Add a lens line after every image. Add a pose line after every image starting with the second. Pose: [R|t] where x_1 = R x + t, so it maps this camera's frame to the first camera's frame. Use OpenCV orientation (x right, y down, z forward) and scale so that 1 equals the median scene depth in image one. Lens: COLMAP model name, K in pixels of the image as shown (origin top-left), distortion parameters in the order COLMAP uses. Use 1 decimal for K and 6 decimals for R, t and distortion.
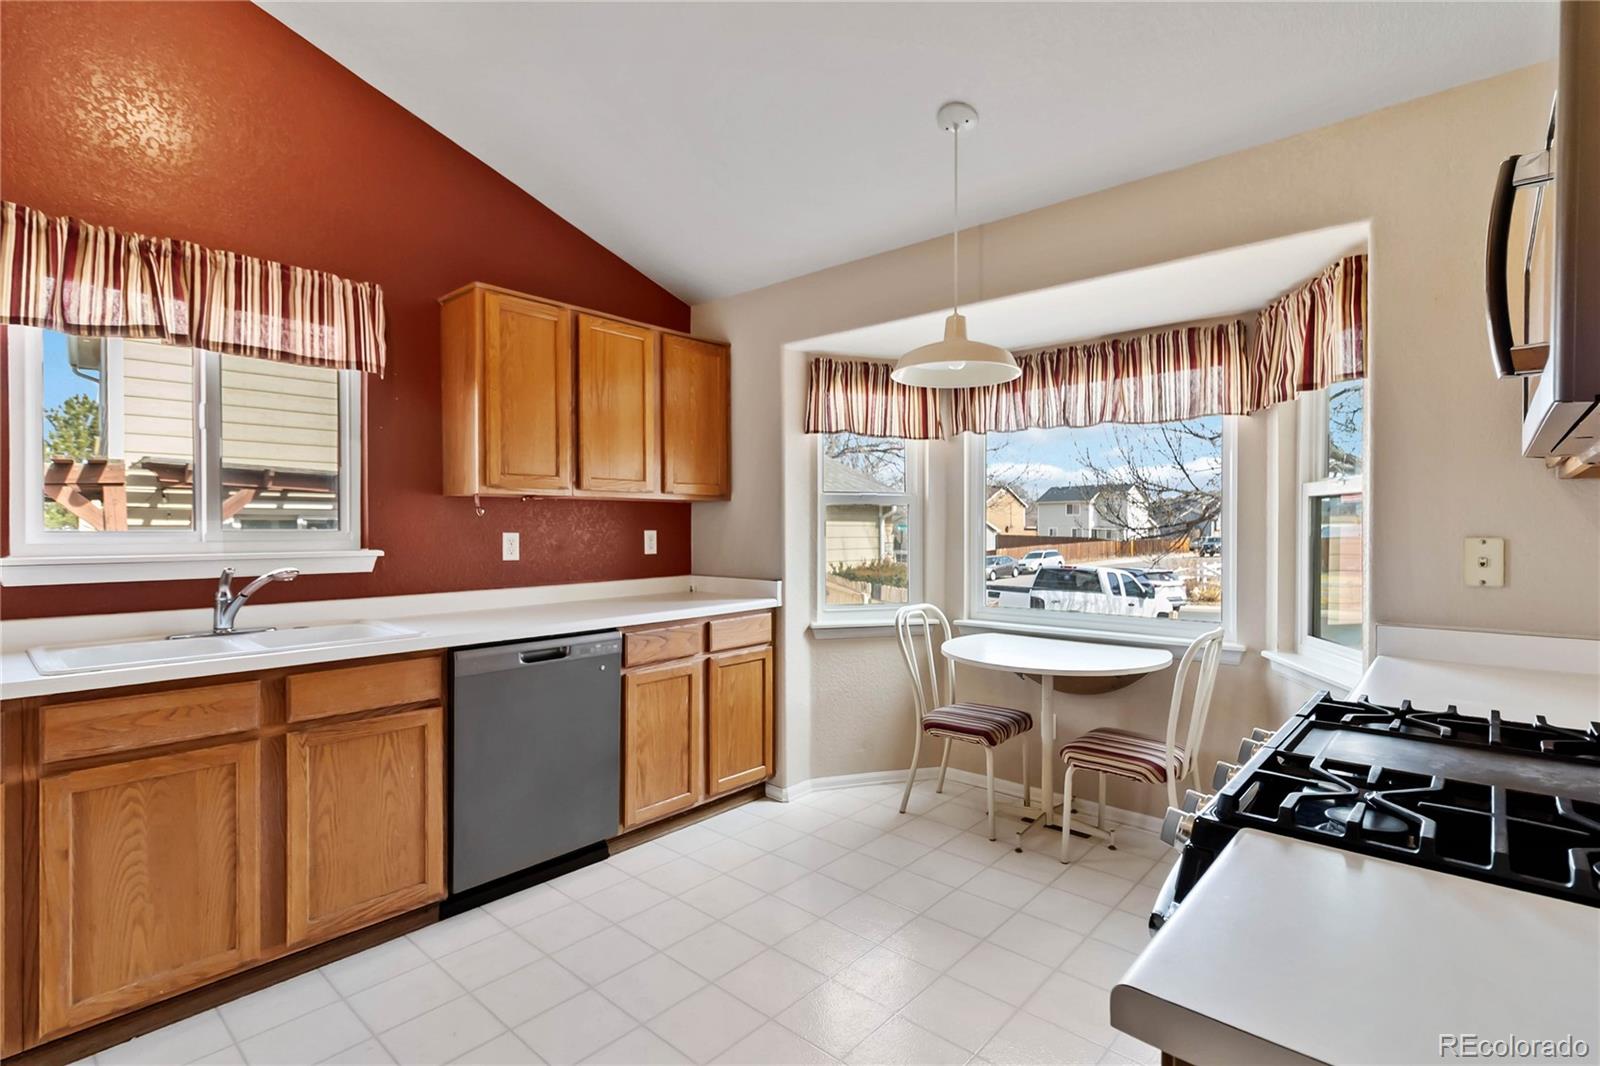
lens RADIAL K [[759.8, 0, 831.4], [0, 759.8, 541.5], [0, 0, 1]] dist [0.003543, -0.000164]
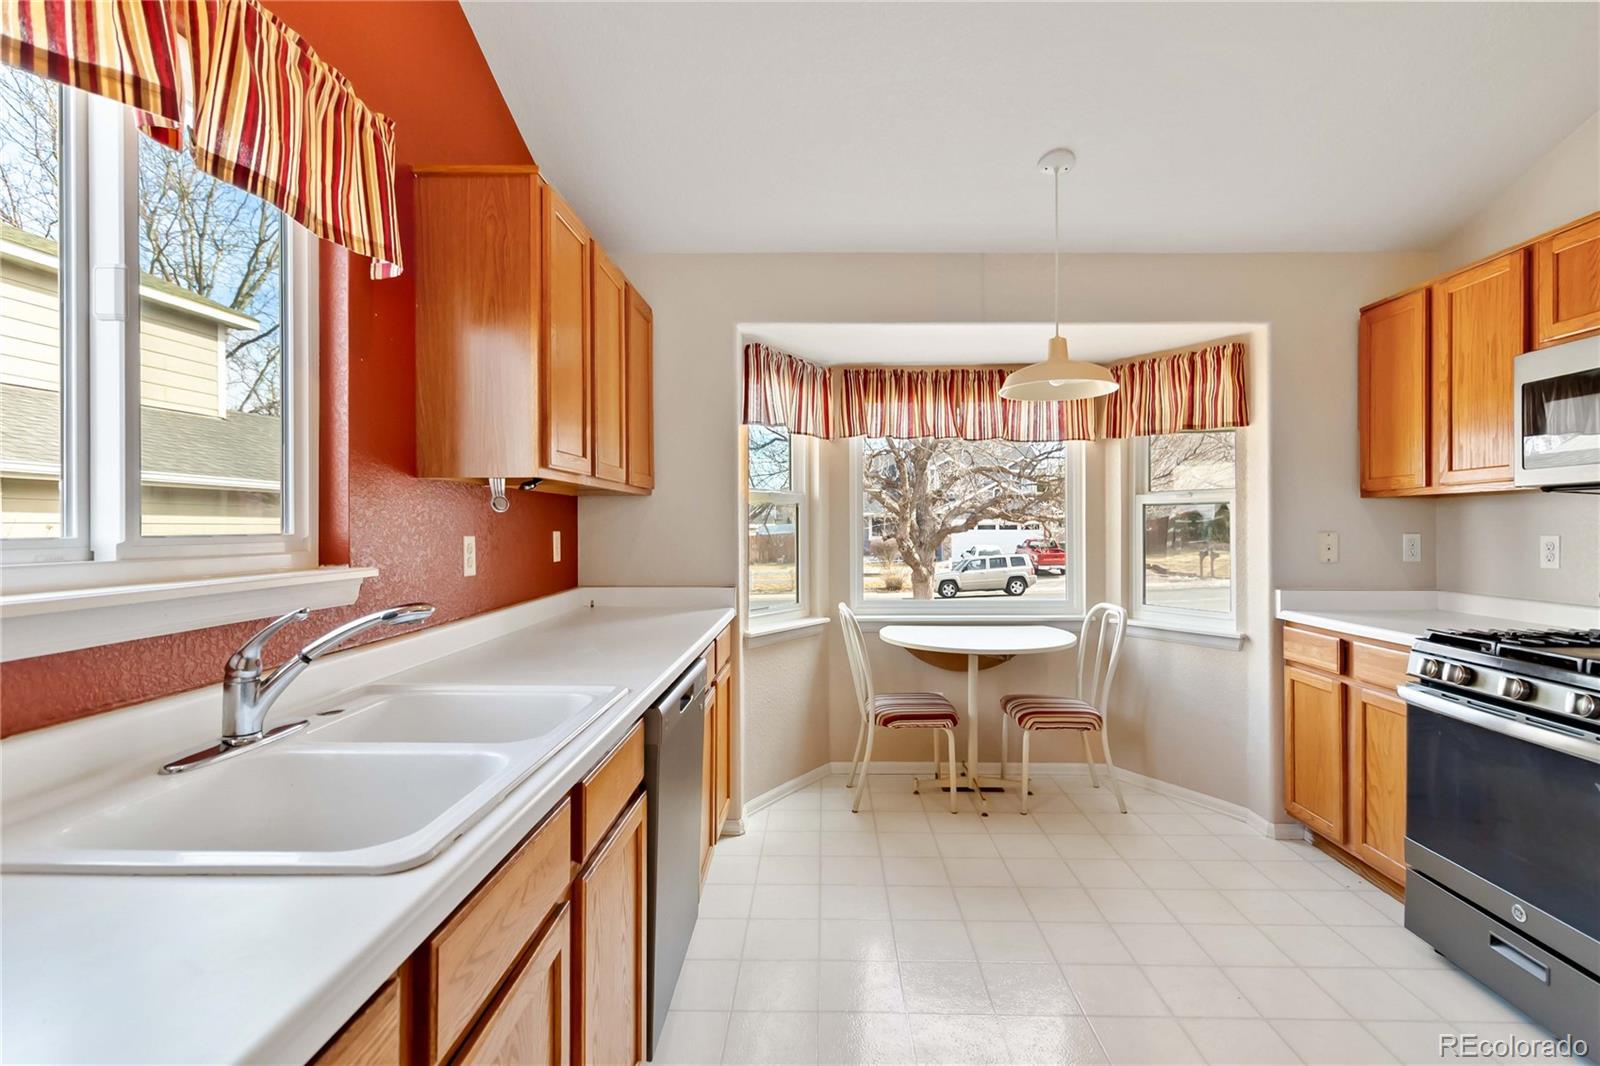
lens RADIAL K [[759.8, 0, 831.4], [0, 759.8, 541.5], [0, 0, 1]] dist [0.003543, -0.000164]
pose [[0.763819, -0.011488, 0.645328, -0.595183], [0.014142, 0.999899, 0.001062, -0.001953], [-0.645275, 0.008315, 0.763905, 0.261821]]
